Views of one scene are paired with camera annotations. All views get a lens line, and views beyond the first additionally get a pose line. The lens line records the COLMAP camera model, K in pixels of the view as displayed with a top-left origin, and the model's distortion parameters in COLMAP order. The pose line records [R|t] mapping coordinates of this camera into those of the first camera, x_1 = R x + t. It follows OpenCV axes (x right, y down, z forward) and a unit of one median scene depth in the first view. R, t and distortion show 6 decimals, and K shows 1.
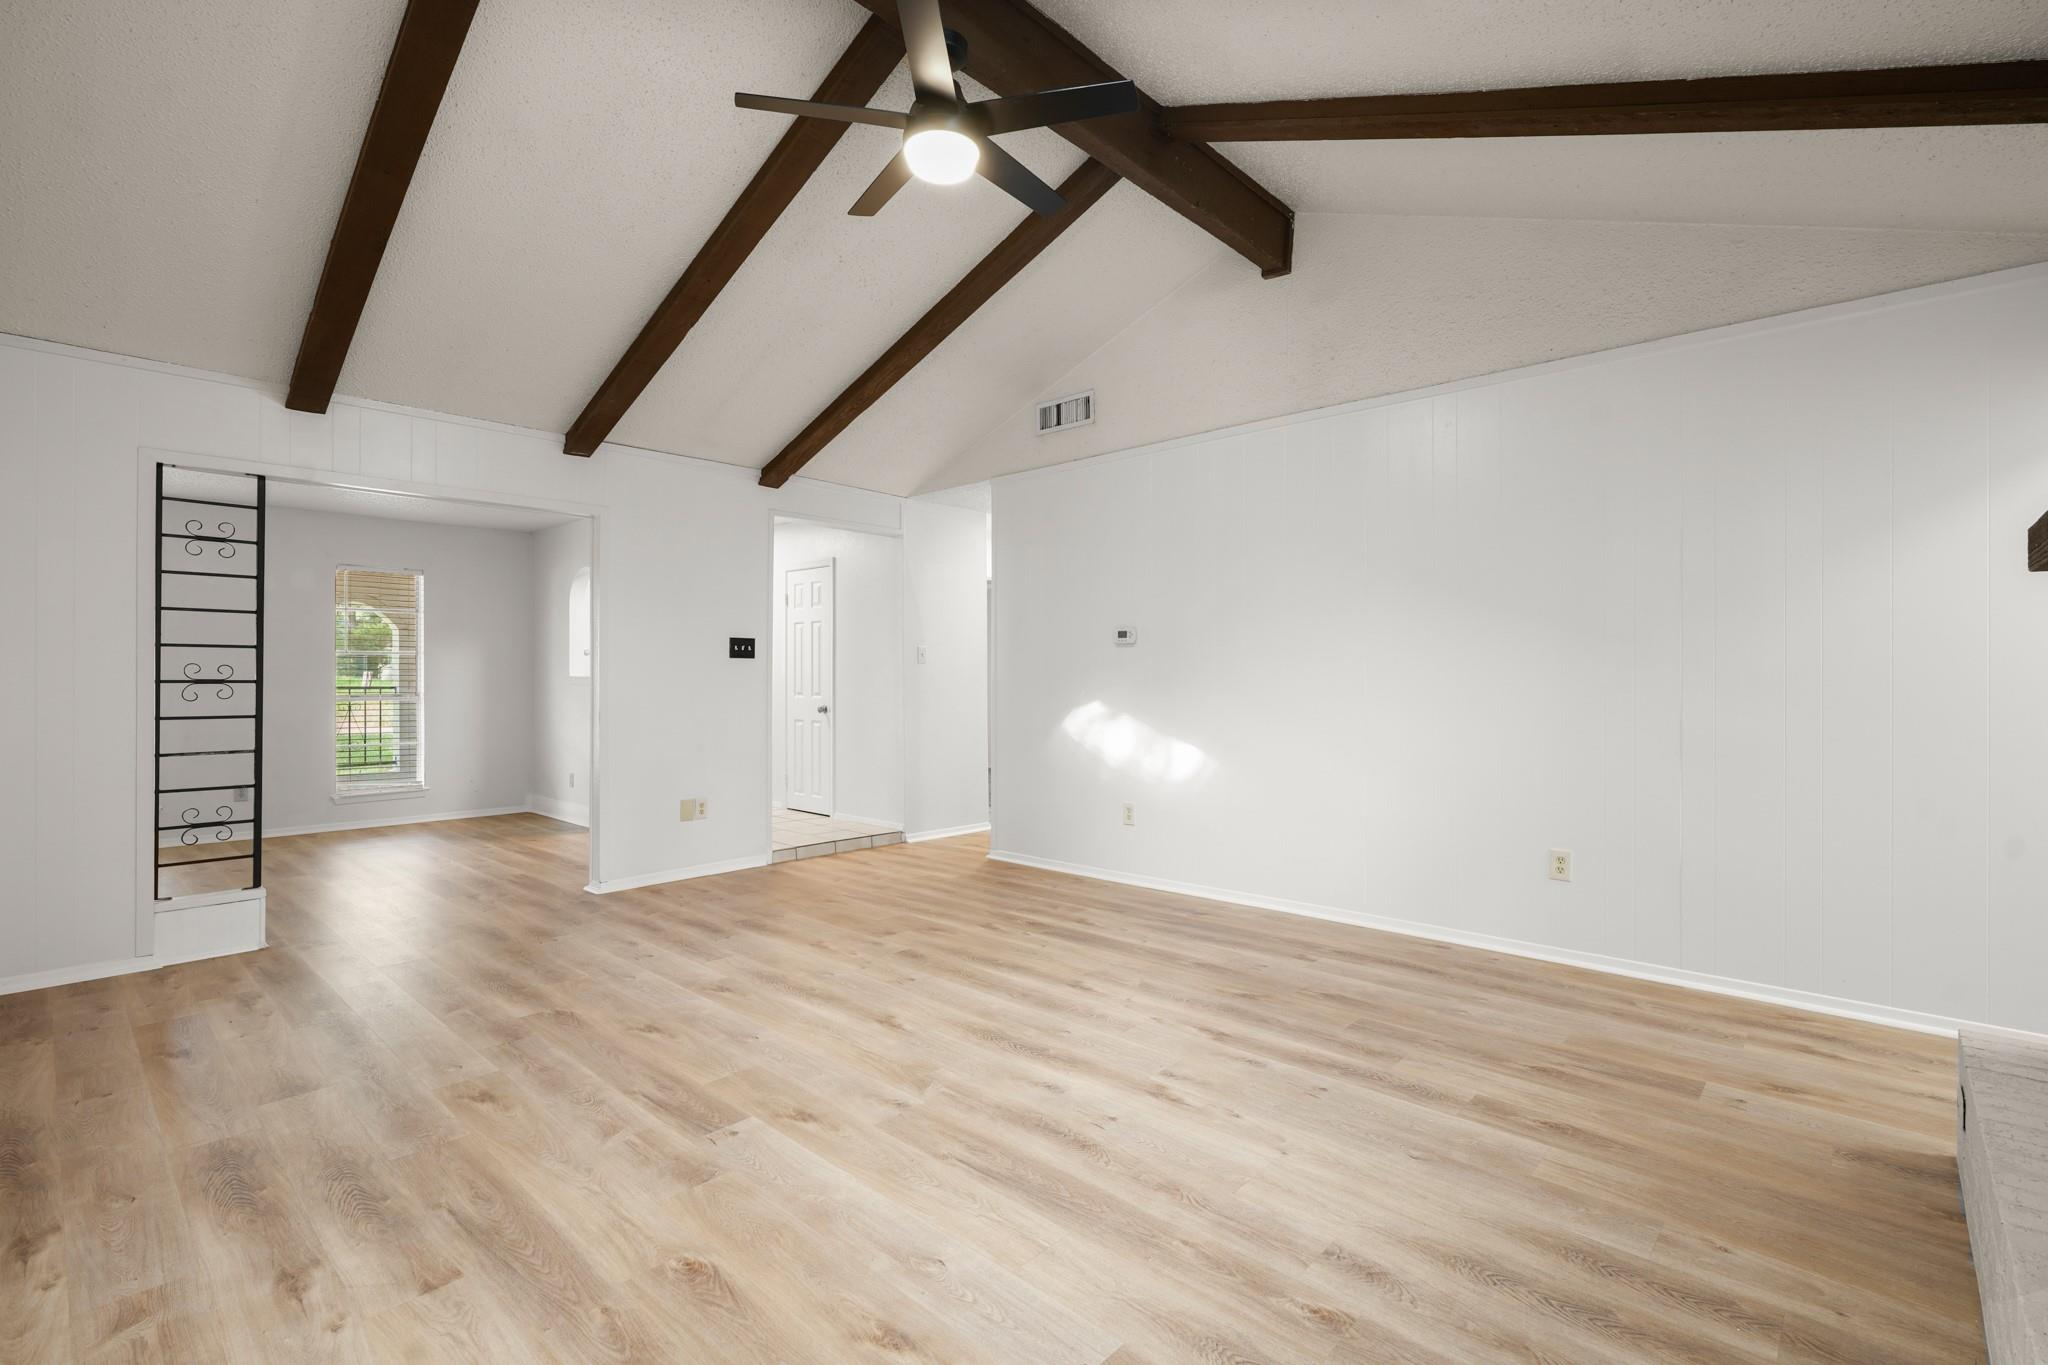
lens RADIAL K [[933.7, 0, 1026.2], [0, 933.7, 678.9], [0, 0, 1]] dist [-0.005450, 0.001378]
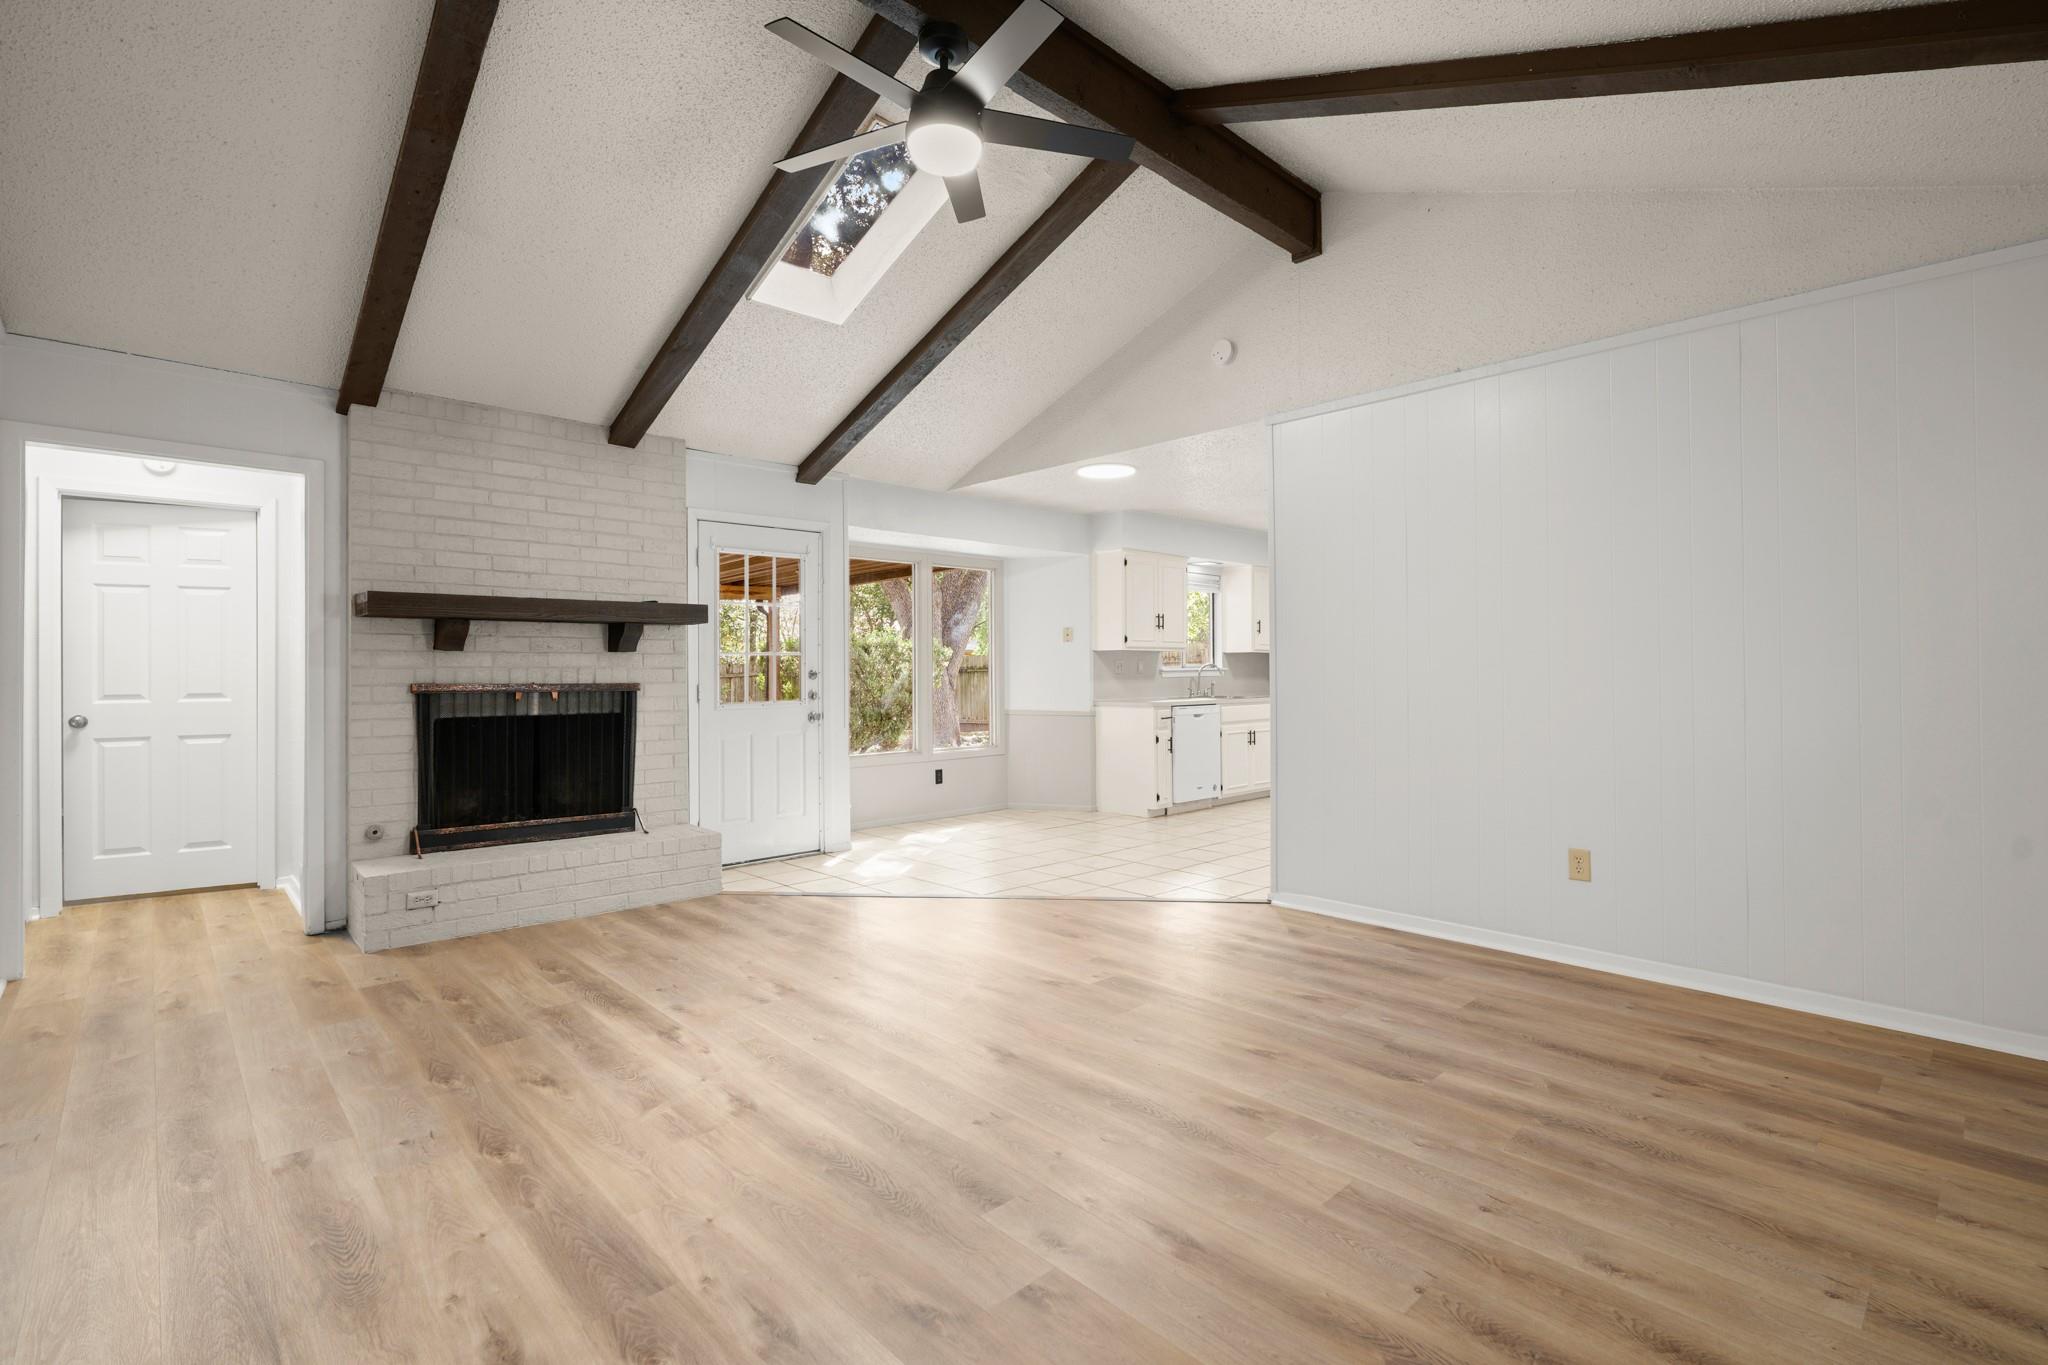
lens RADIAL K [[933.7, 0, 1015.0], [0, 933.7, 672.2], [0, 0, 1]] dist [-0.005450, 0.001378]
pose [[-0.996988, 0.003812, 0.077458, -0.218974], [0.004101, 0.999985, 0.003577, -0.001291], [-0.077443, 0.003884, -0.996989, 1.800197]]
